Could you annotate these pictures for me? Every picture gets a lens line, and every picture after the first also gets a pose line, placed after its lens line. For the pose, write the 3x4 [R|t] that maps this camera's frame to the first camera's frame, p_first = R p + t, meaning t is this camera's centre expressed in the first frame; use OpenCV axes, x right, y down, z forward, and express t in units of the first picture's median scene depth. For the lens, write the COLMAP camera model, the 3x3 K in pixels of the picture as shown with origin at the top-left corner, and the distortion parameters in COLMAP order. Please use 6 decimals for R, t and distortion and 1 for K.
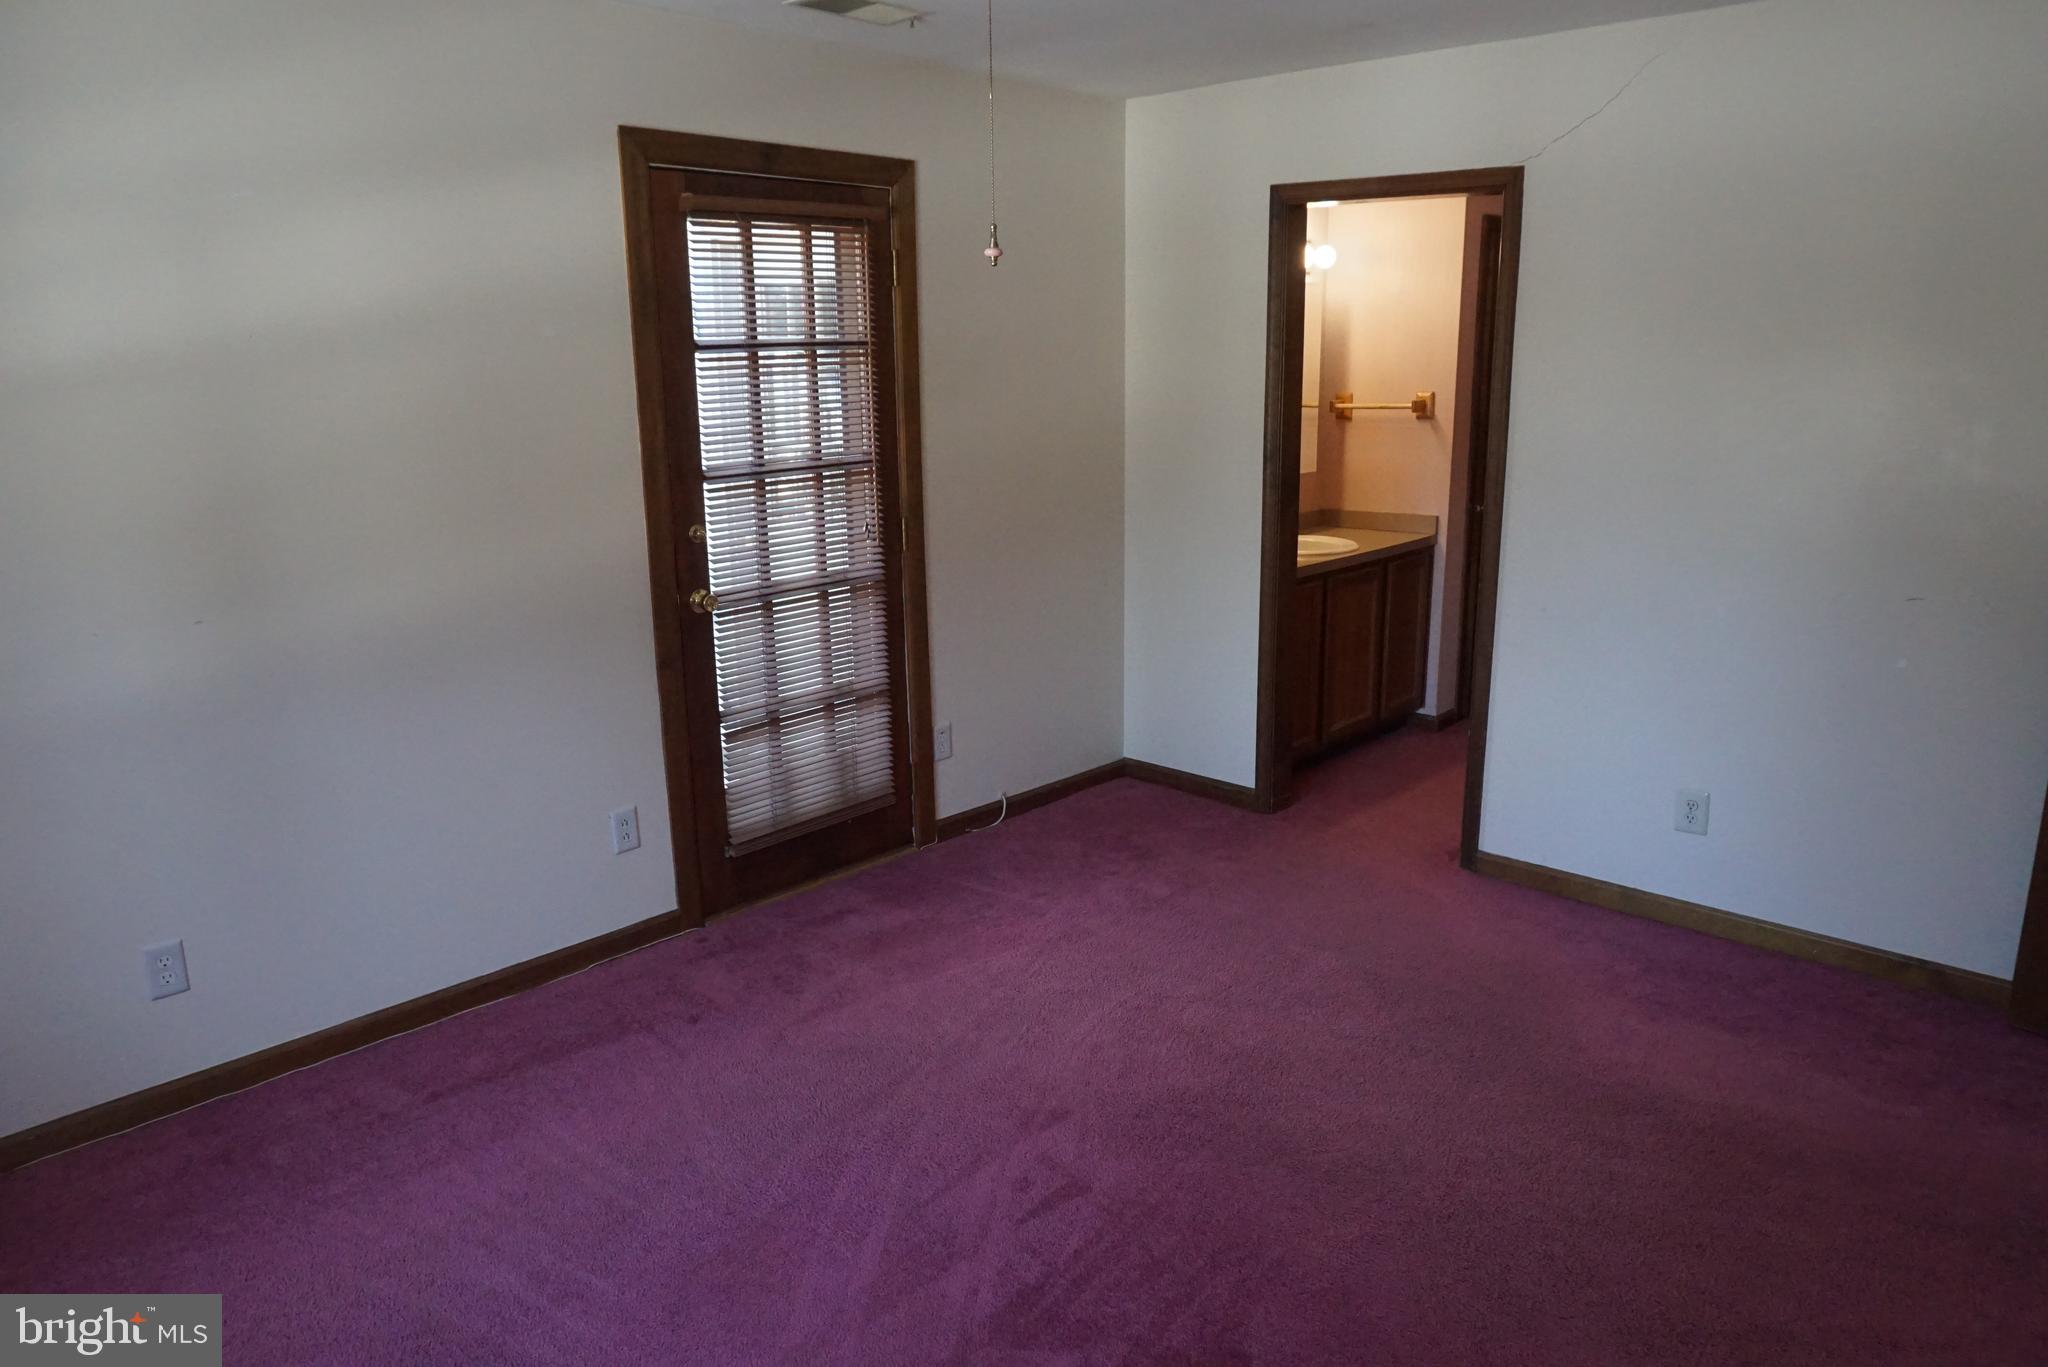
lens RADIAL K [[1380.0, 0, 1013.4], [0, 1380.0, 683.9], [0, 0, 1]] dist [-0.036355, 0.035709]
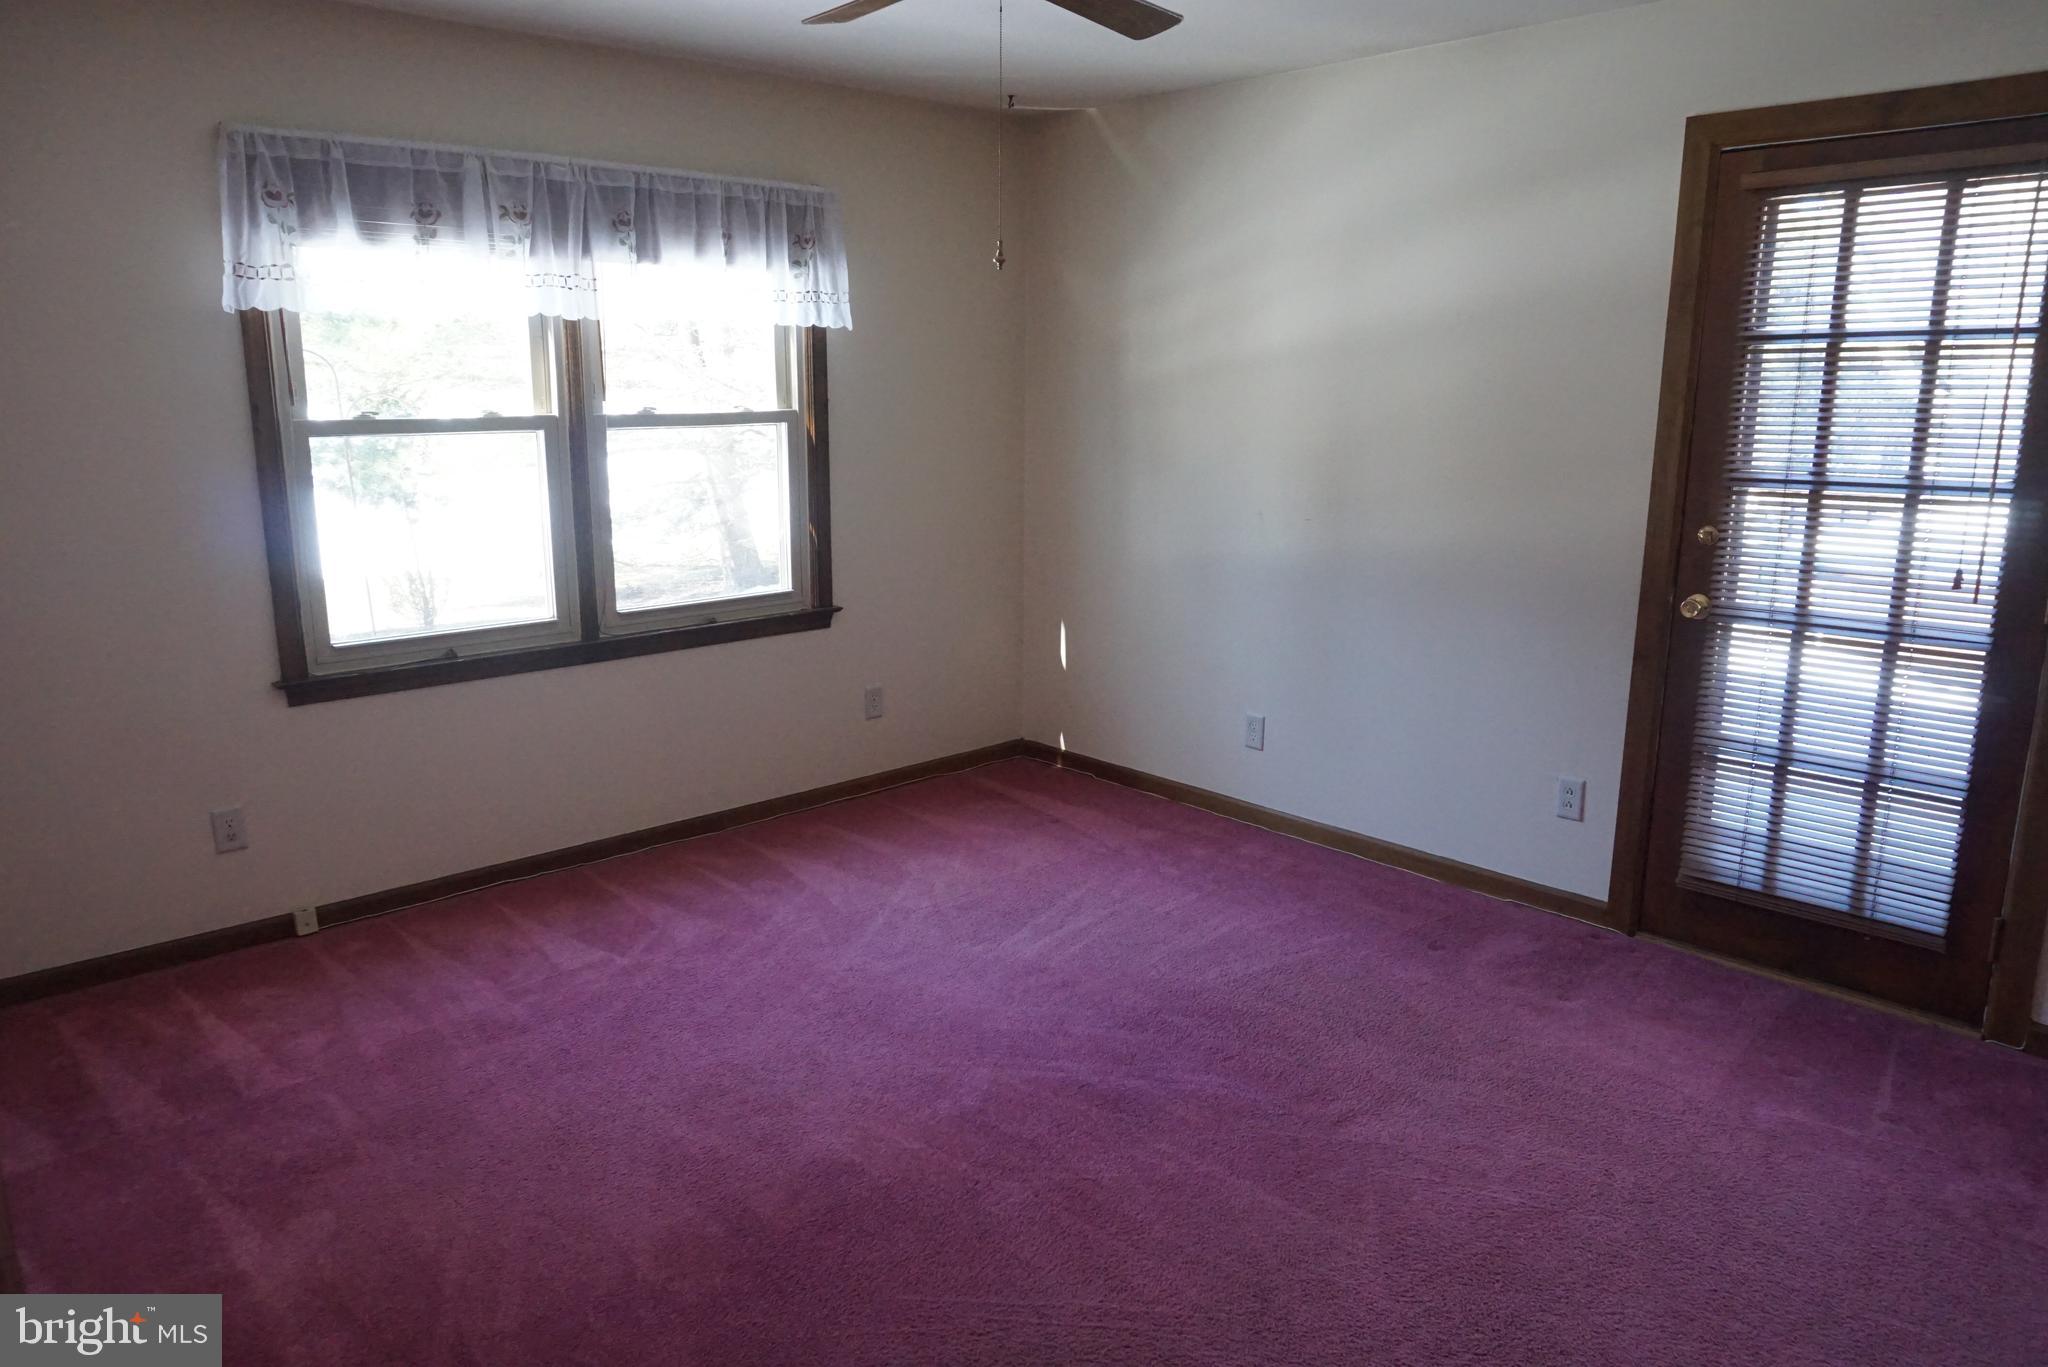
lens RADIAL K [[1380.0, 0, 1033.3], [0, 1380.0, 681.5], [0, 0, 1]] dist [-0.036355, 0.035709]
pose [[-0.055347, 0.227637, -0.972172, 0.718050], [-0.239909, 0.942108, 0.234255, -0.121647], [0.969216, 0.246198, 0.002469, 0.563876]]
